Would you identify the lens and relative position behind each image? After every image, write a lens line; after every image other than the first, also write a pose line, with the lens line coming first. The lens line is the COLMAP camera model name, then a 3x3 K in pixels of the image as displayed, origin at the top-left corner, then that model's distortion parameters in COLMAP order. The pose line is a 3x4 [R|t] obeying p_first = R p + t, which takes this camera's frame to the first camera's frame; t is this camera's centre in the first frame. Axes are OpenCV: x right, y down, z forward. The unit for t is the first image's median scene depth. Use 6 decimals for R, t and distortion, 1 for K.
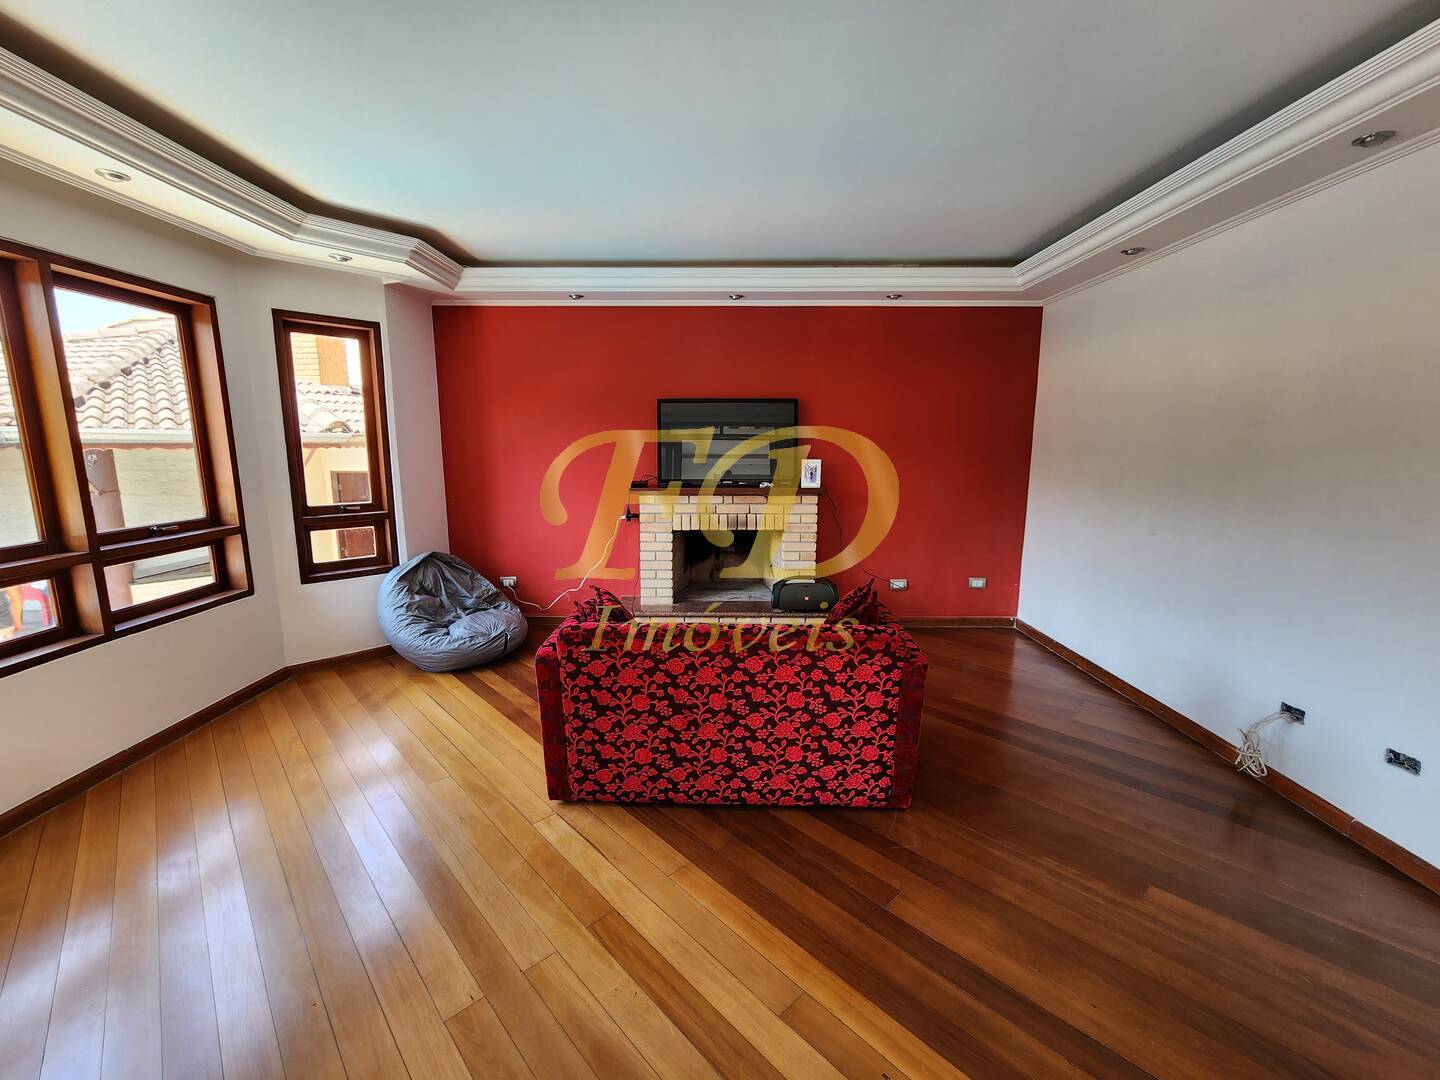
lens RADIAL K [[588.7, 0, 713.3], [0, 588.7, 540.1], [0, 0, 1]] dist [-0.002621, -0.000640]
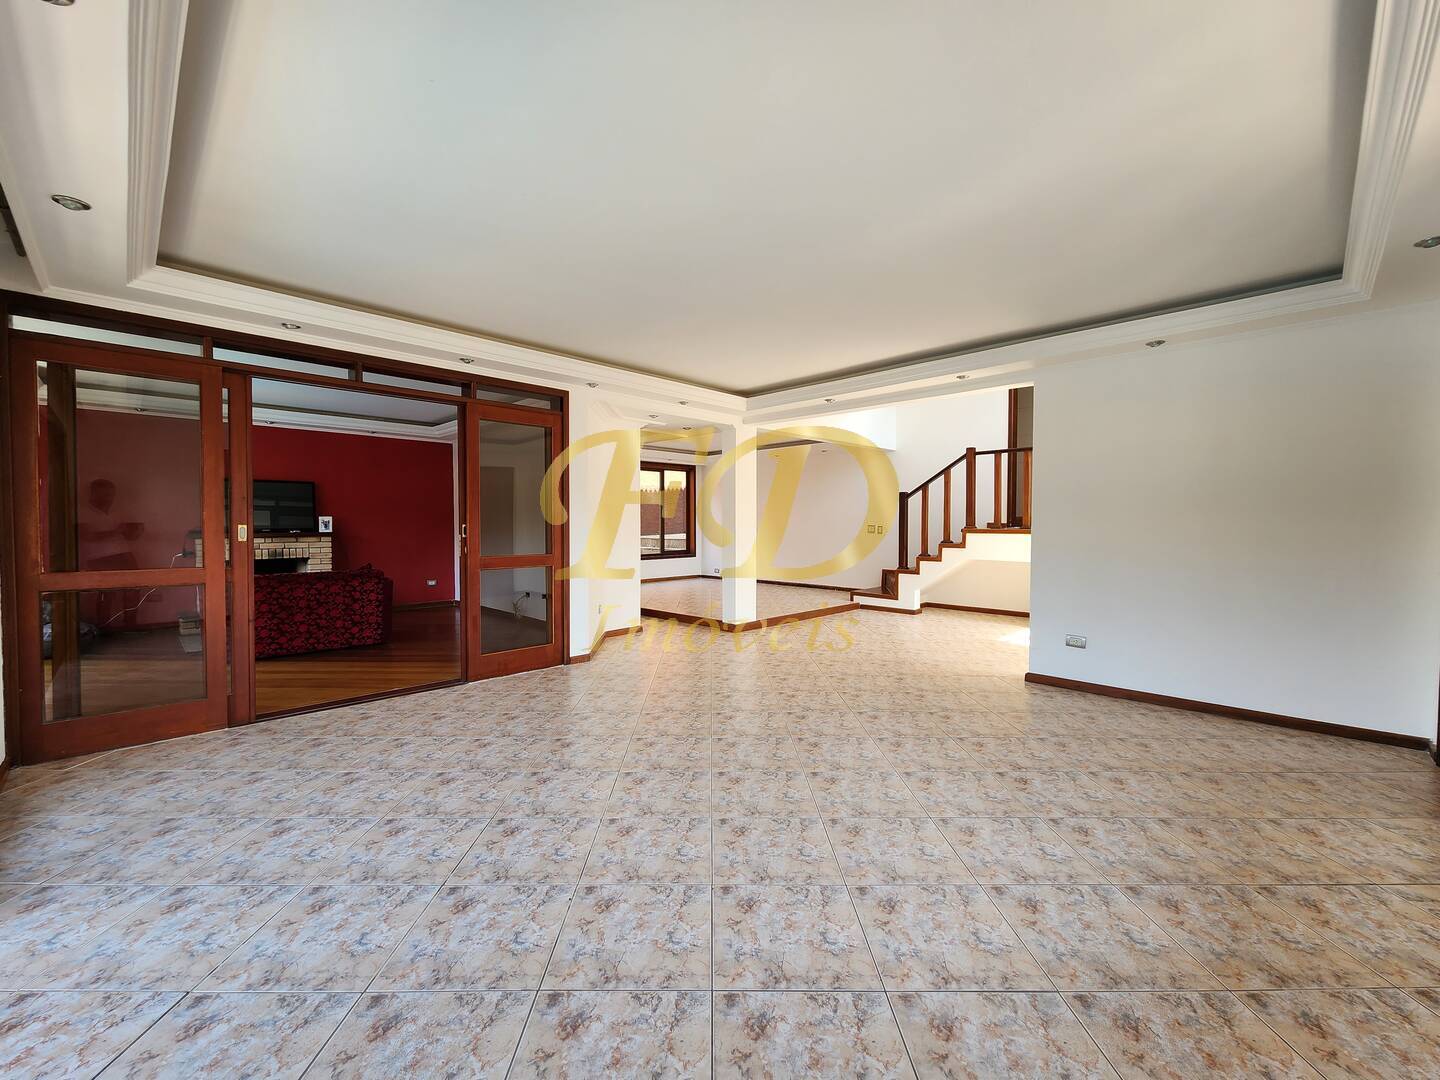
lens RADIAL K [[588.7, 0, 717.9], [0, 588.7, 537.5], [0, 0, 1]] dist [-0.002621, -0.000640]
pose [[0.690511, -0.021758, 0.722994, -0.507205], [0.120953, 0.988947, -0.085757, 0.373745], [-0.713137, 0.146664, 0.685511, -1.771252]]
